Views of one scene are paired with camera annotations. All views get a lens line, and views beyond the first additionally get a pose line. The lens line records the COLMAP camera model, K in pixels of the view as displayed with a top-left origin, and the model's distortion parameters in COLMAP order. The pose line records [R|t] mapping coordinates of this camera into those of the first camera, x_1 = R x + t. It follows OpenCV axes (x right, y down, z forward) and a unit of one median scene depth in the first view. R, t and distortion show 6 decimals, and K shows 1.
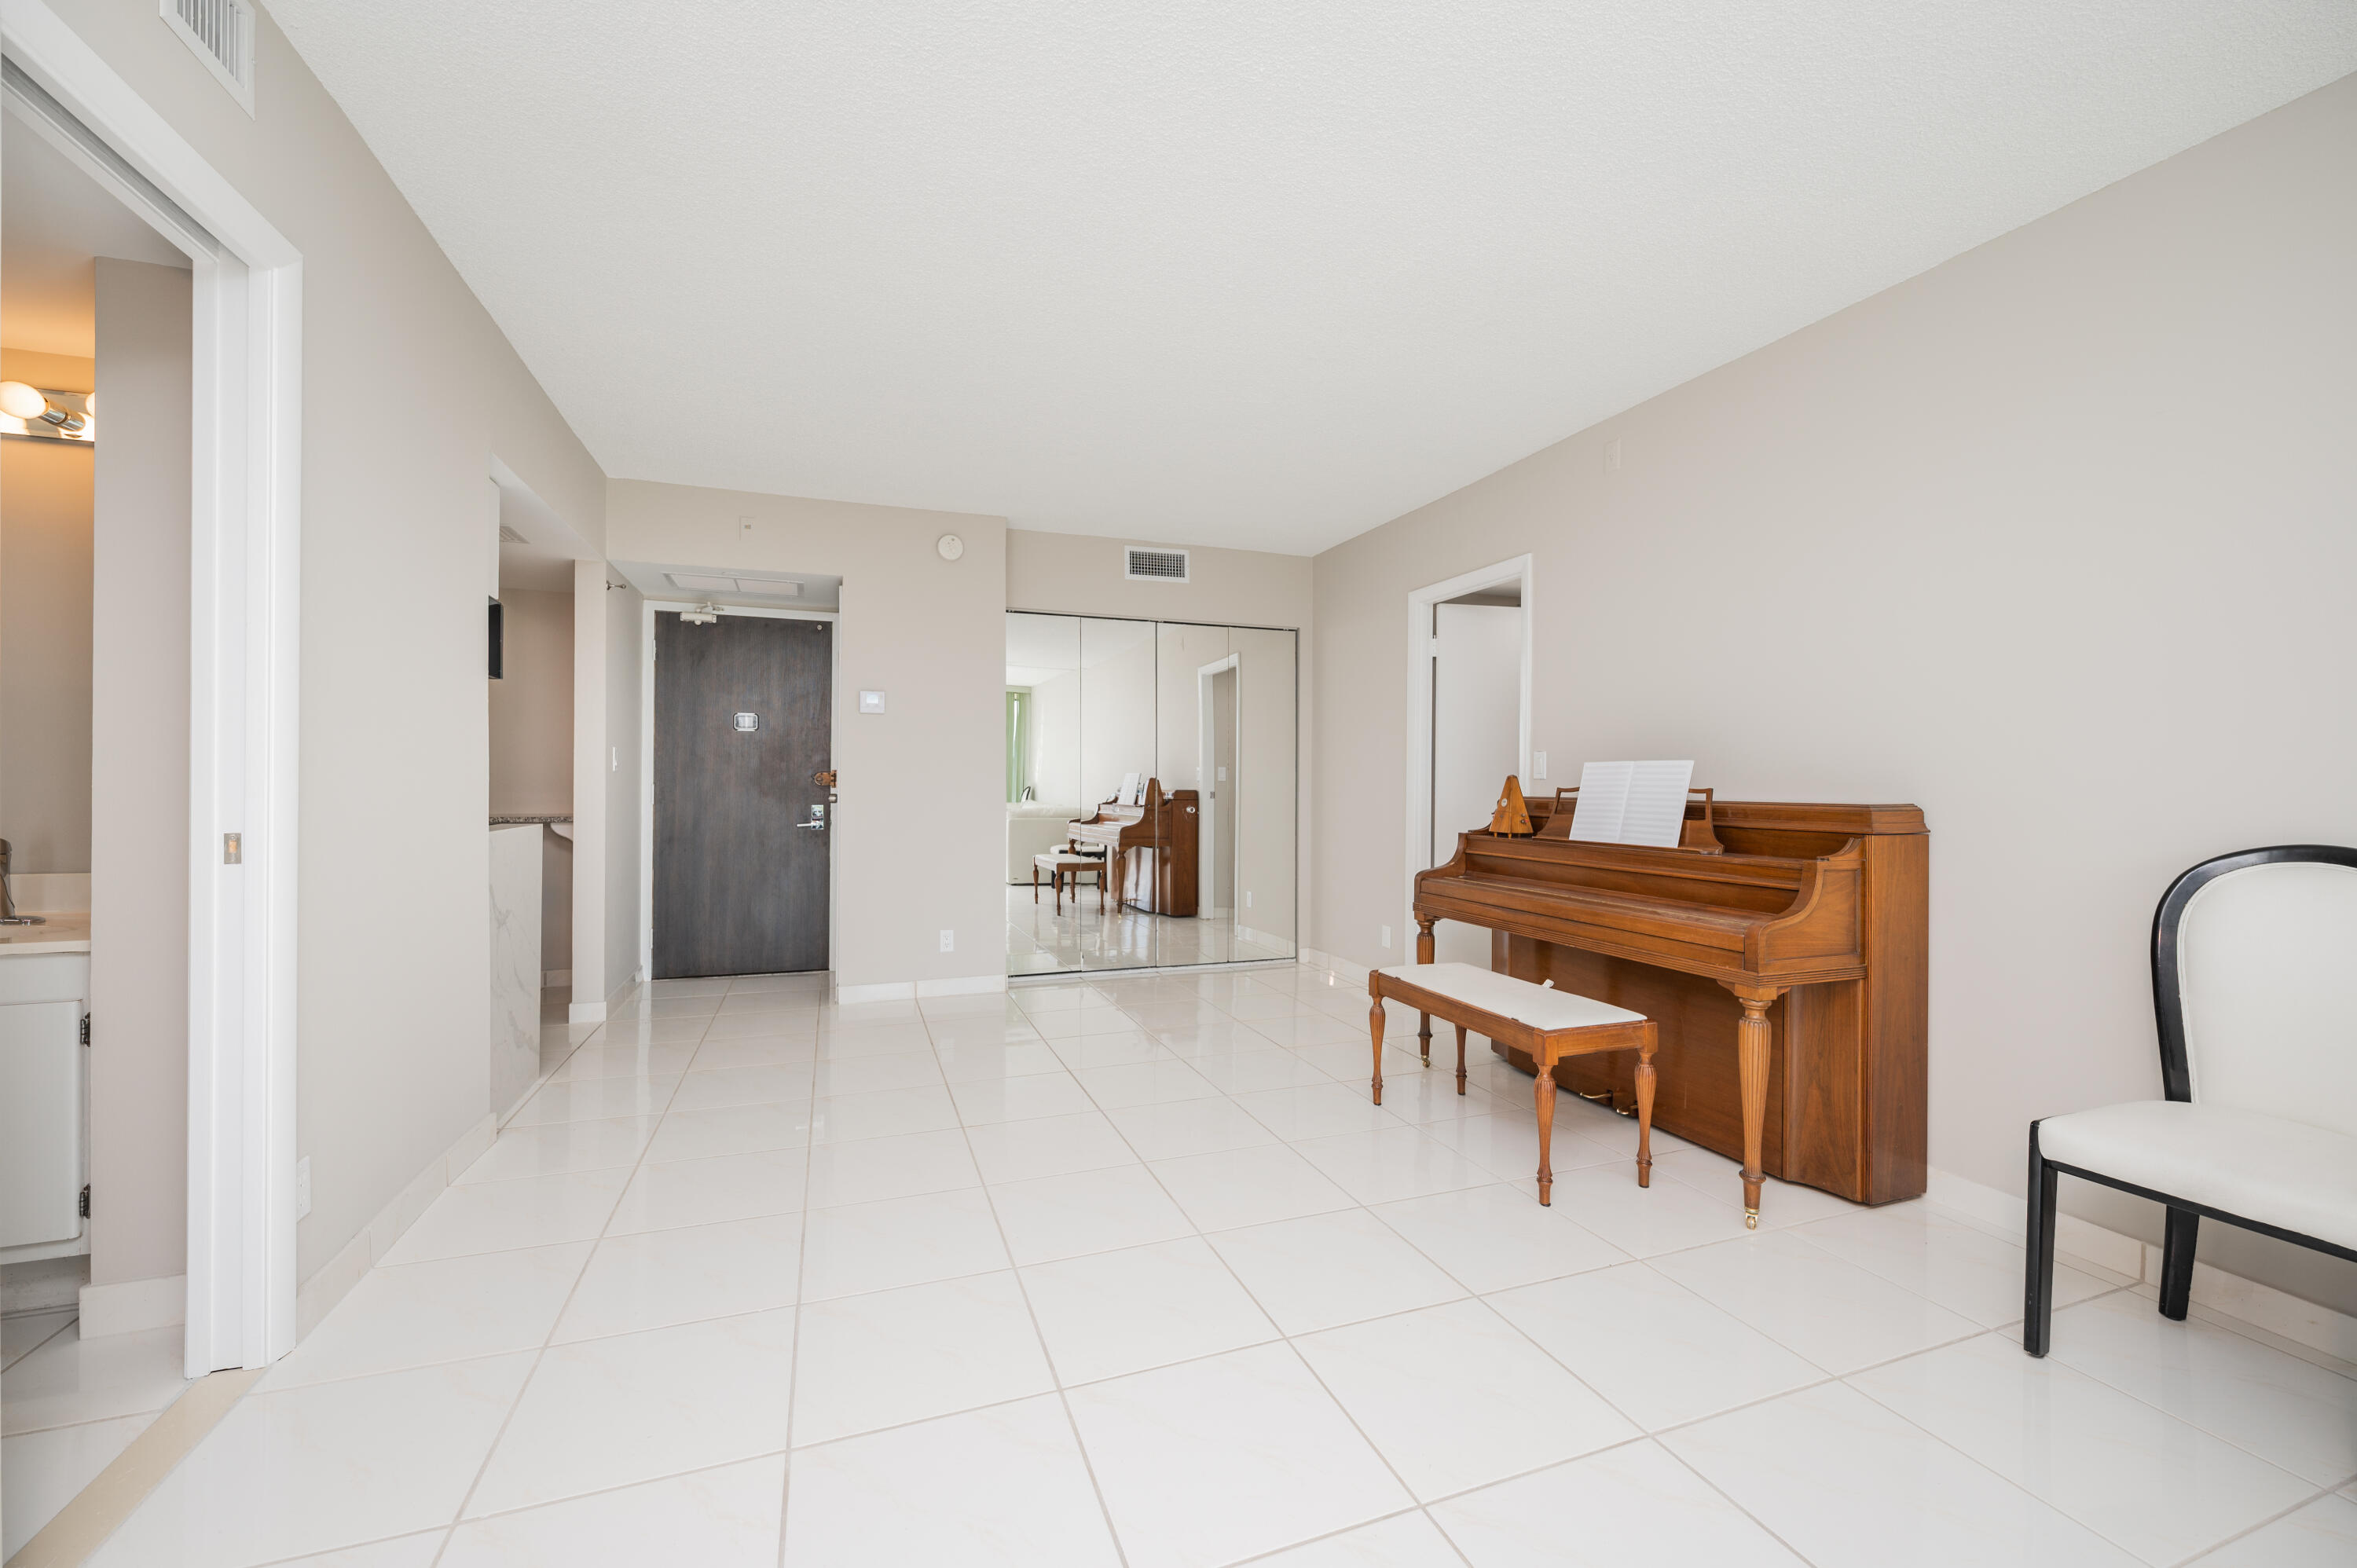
lens RADIAL K [[935.6, 0, 1178.5], [0, 935.6, 784.0], [0, 0, 1]] dist [0.001008, 0.000056]
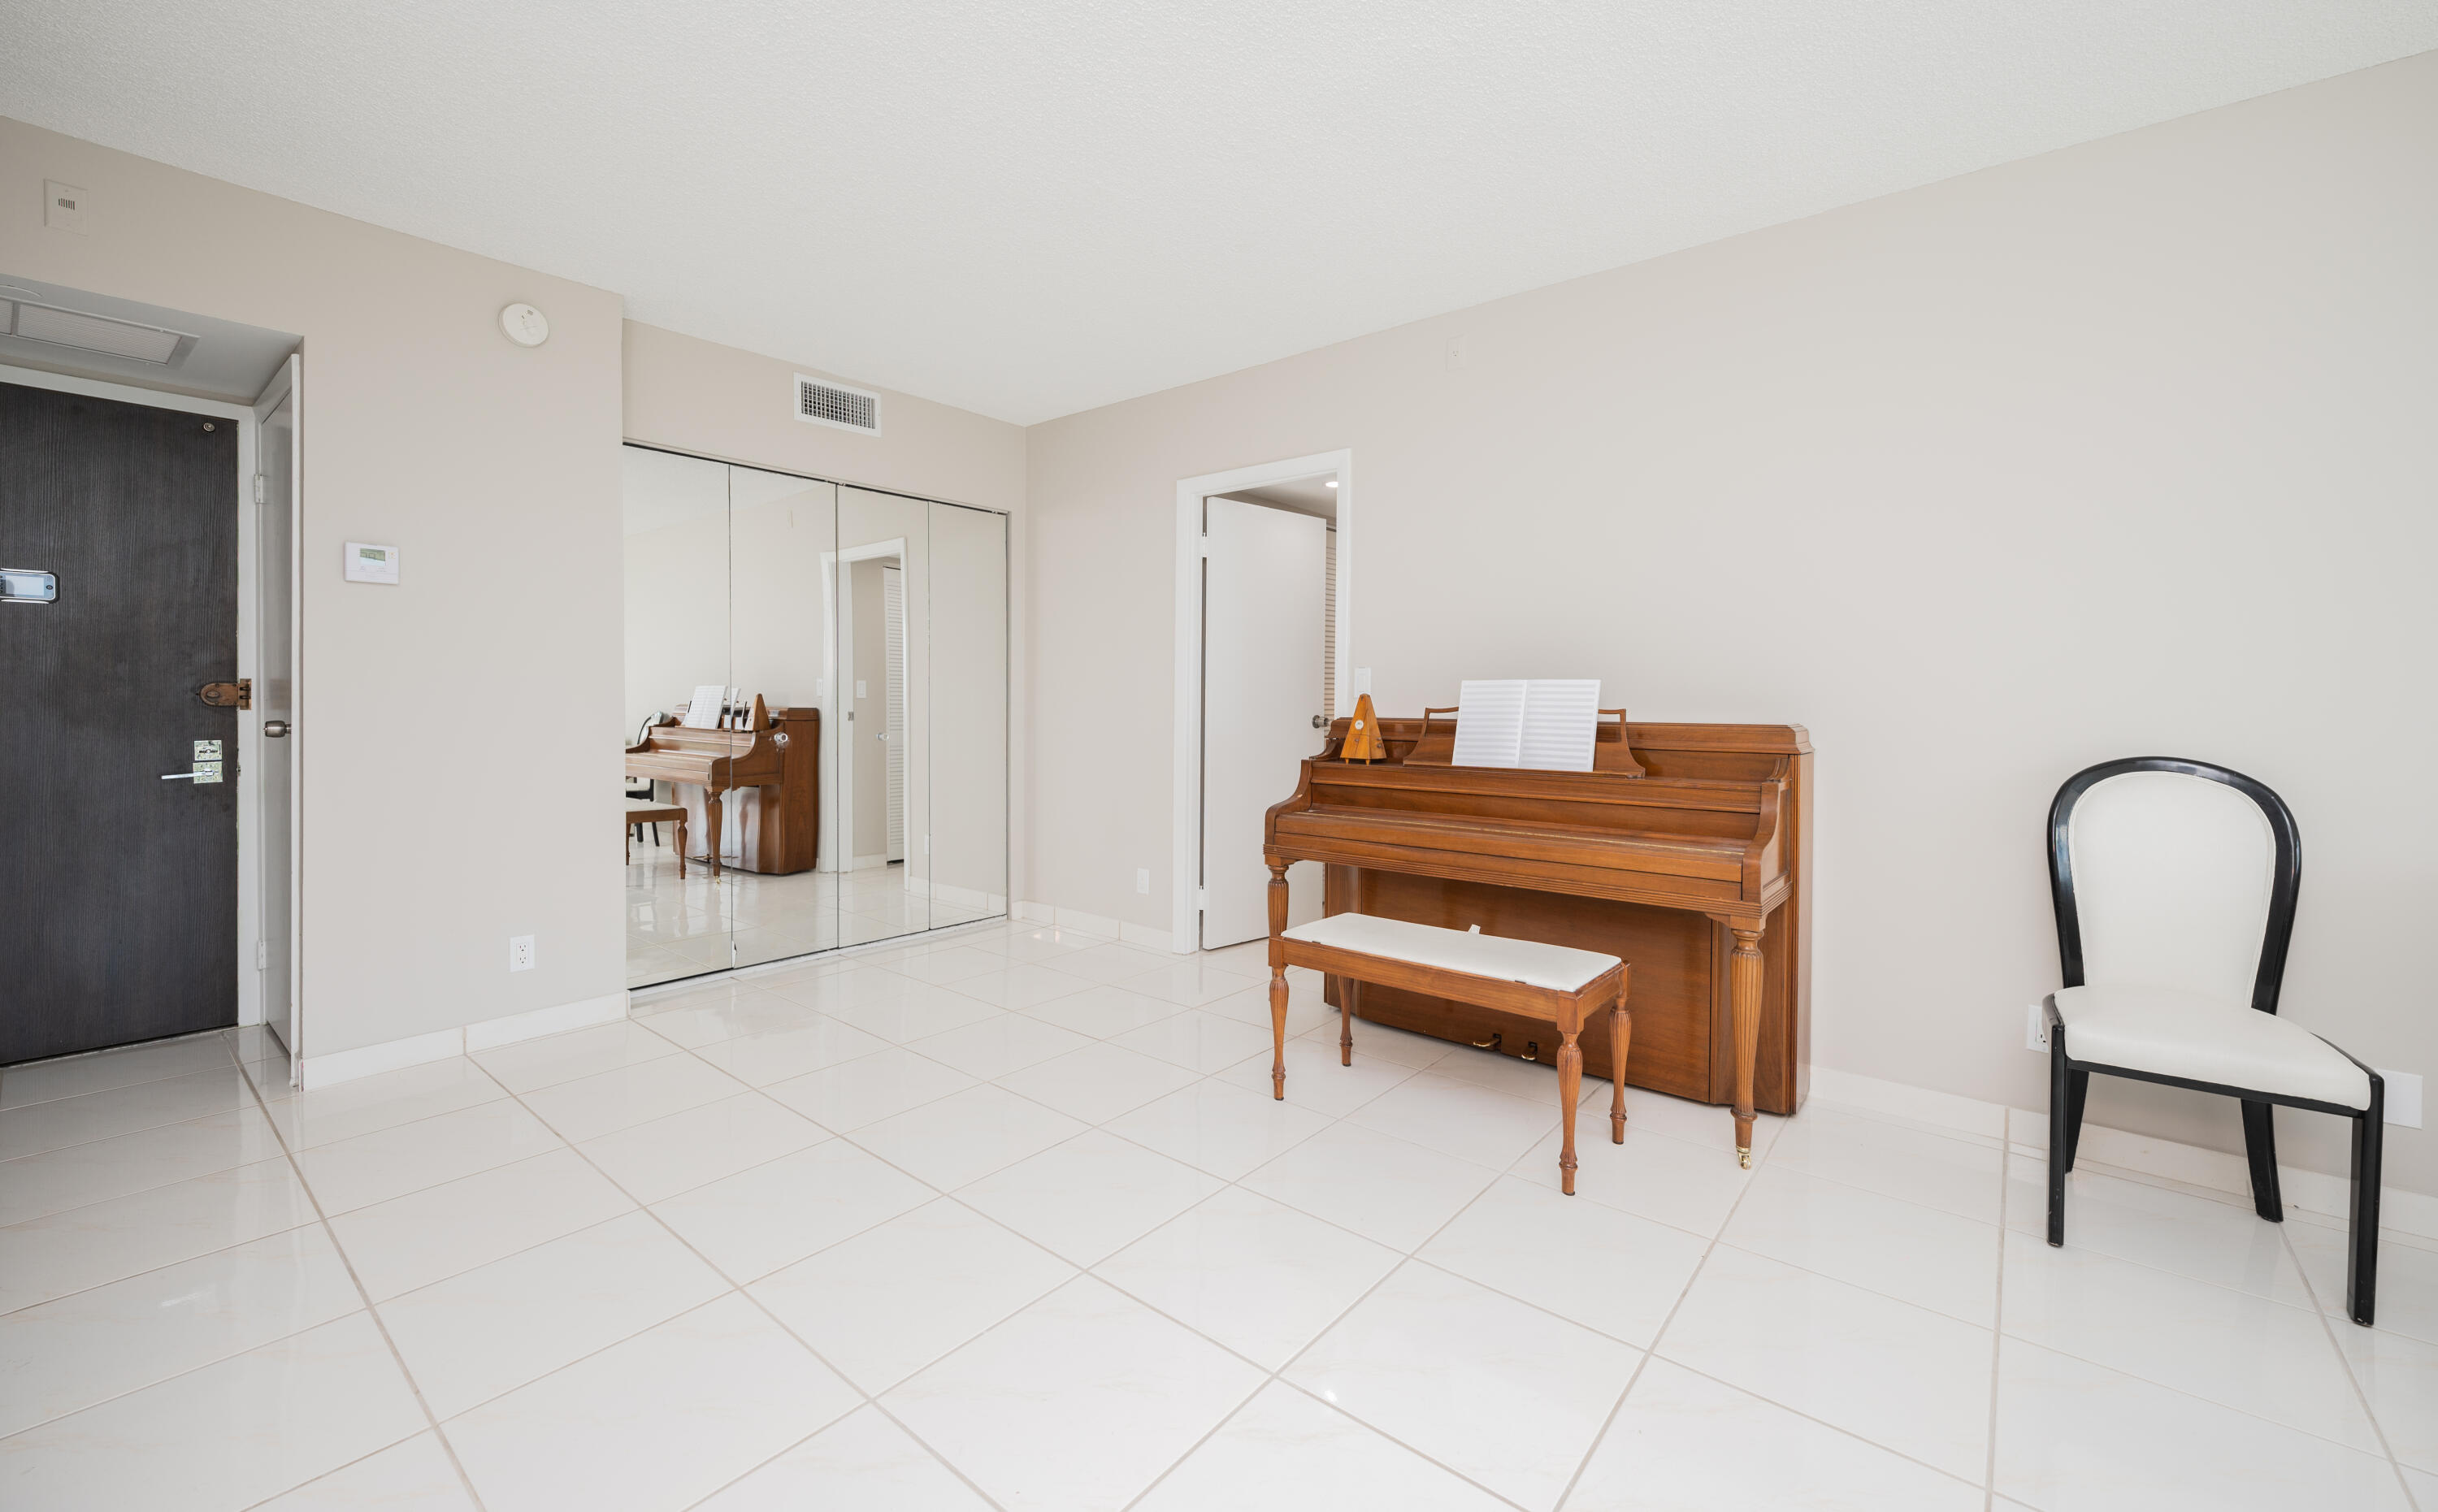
lens RADIAL K [[981.2, 0, 1218.9], [0, 981.2, 710.2], [0, 0, 1]] dist [0.000433, 0.000425]
pose [[0.864333, -0.004662, 0.502898, -0.229792], [-0.000619, 0.999946, 0.010333, -0.003301], [-0.502919, -0.009243, 0.864284, 0.260690]]
